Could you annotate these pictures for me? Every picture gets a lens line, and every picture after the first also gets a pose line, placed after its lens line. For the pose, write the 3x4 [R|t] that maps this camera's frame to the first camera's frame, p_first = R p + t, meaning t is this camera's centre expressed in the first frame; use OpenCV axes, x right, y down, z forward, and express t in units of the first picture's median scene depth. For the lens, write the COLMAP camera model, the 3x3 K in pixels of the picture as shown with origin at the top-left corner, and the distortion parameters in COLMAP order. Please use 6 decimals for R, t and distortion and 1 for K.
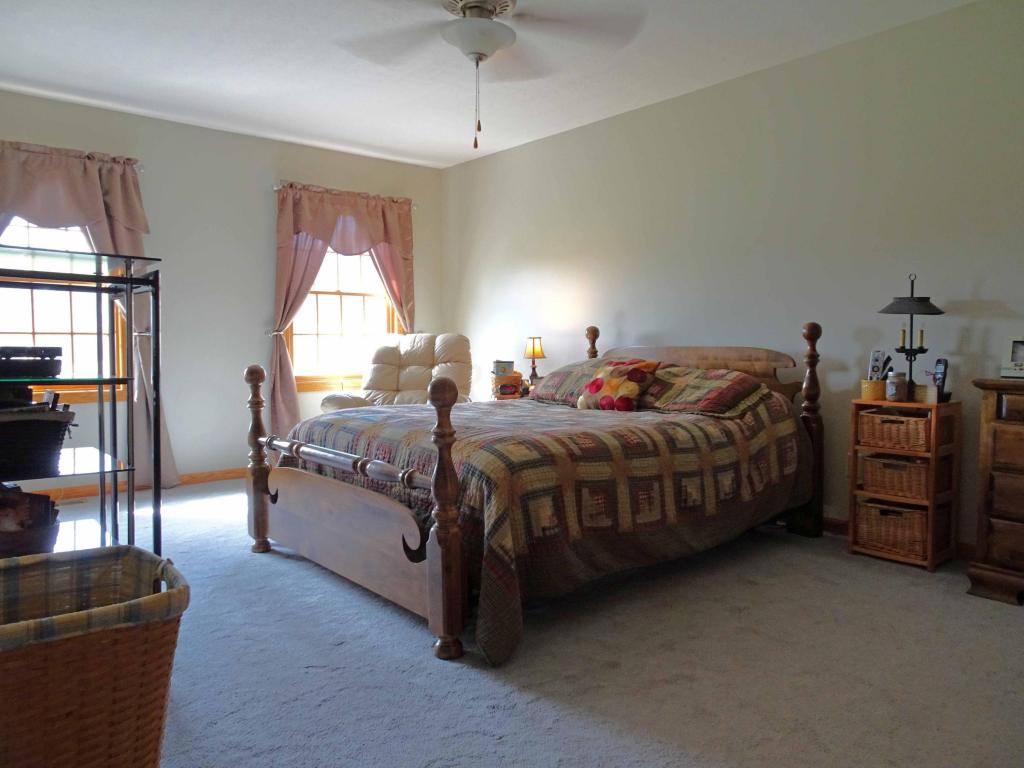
lens RADIAL K [[727.2, 0, 512.3], [0, 727.2, 383.3], [0, 0, 1]] dist [0.010358, -0.003933]
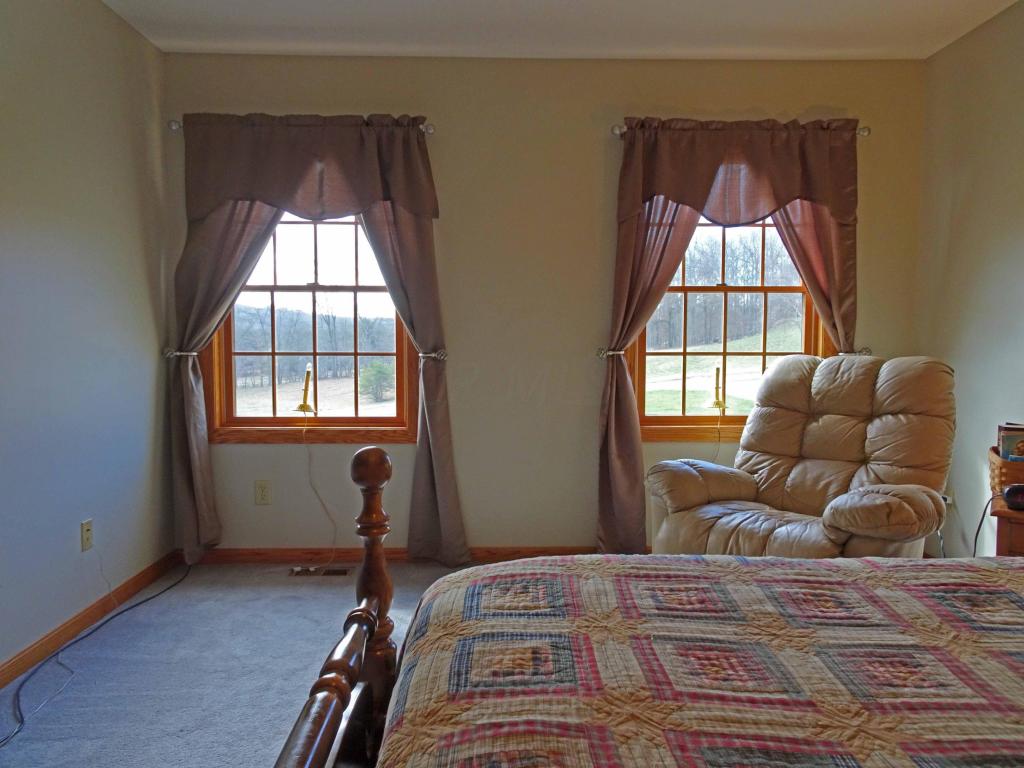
lens RADIAL K [[727.2, 0, 511.2], [0, 727.2, 390.3], [0, 0, 1]] dist [0.010358, -0.003933]
pose [[0.781752, 0.045316, -0.621940, 0.016935], [-0.038532, 0.998961, 0.024354, -0.046986], [0.622398, 0.004926, 0.782686, 0.415081]]
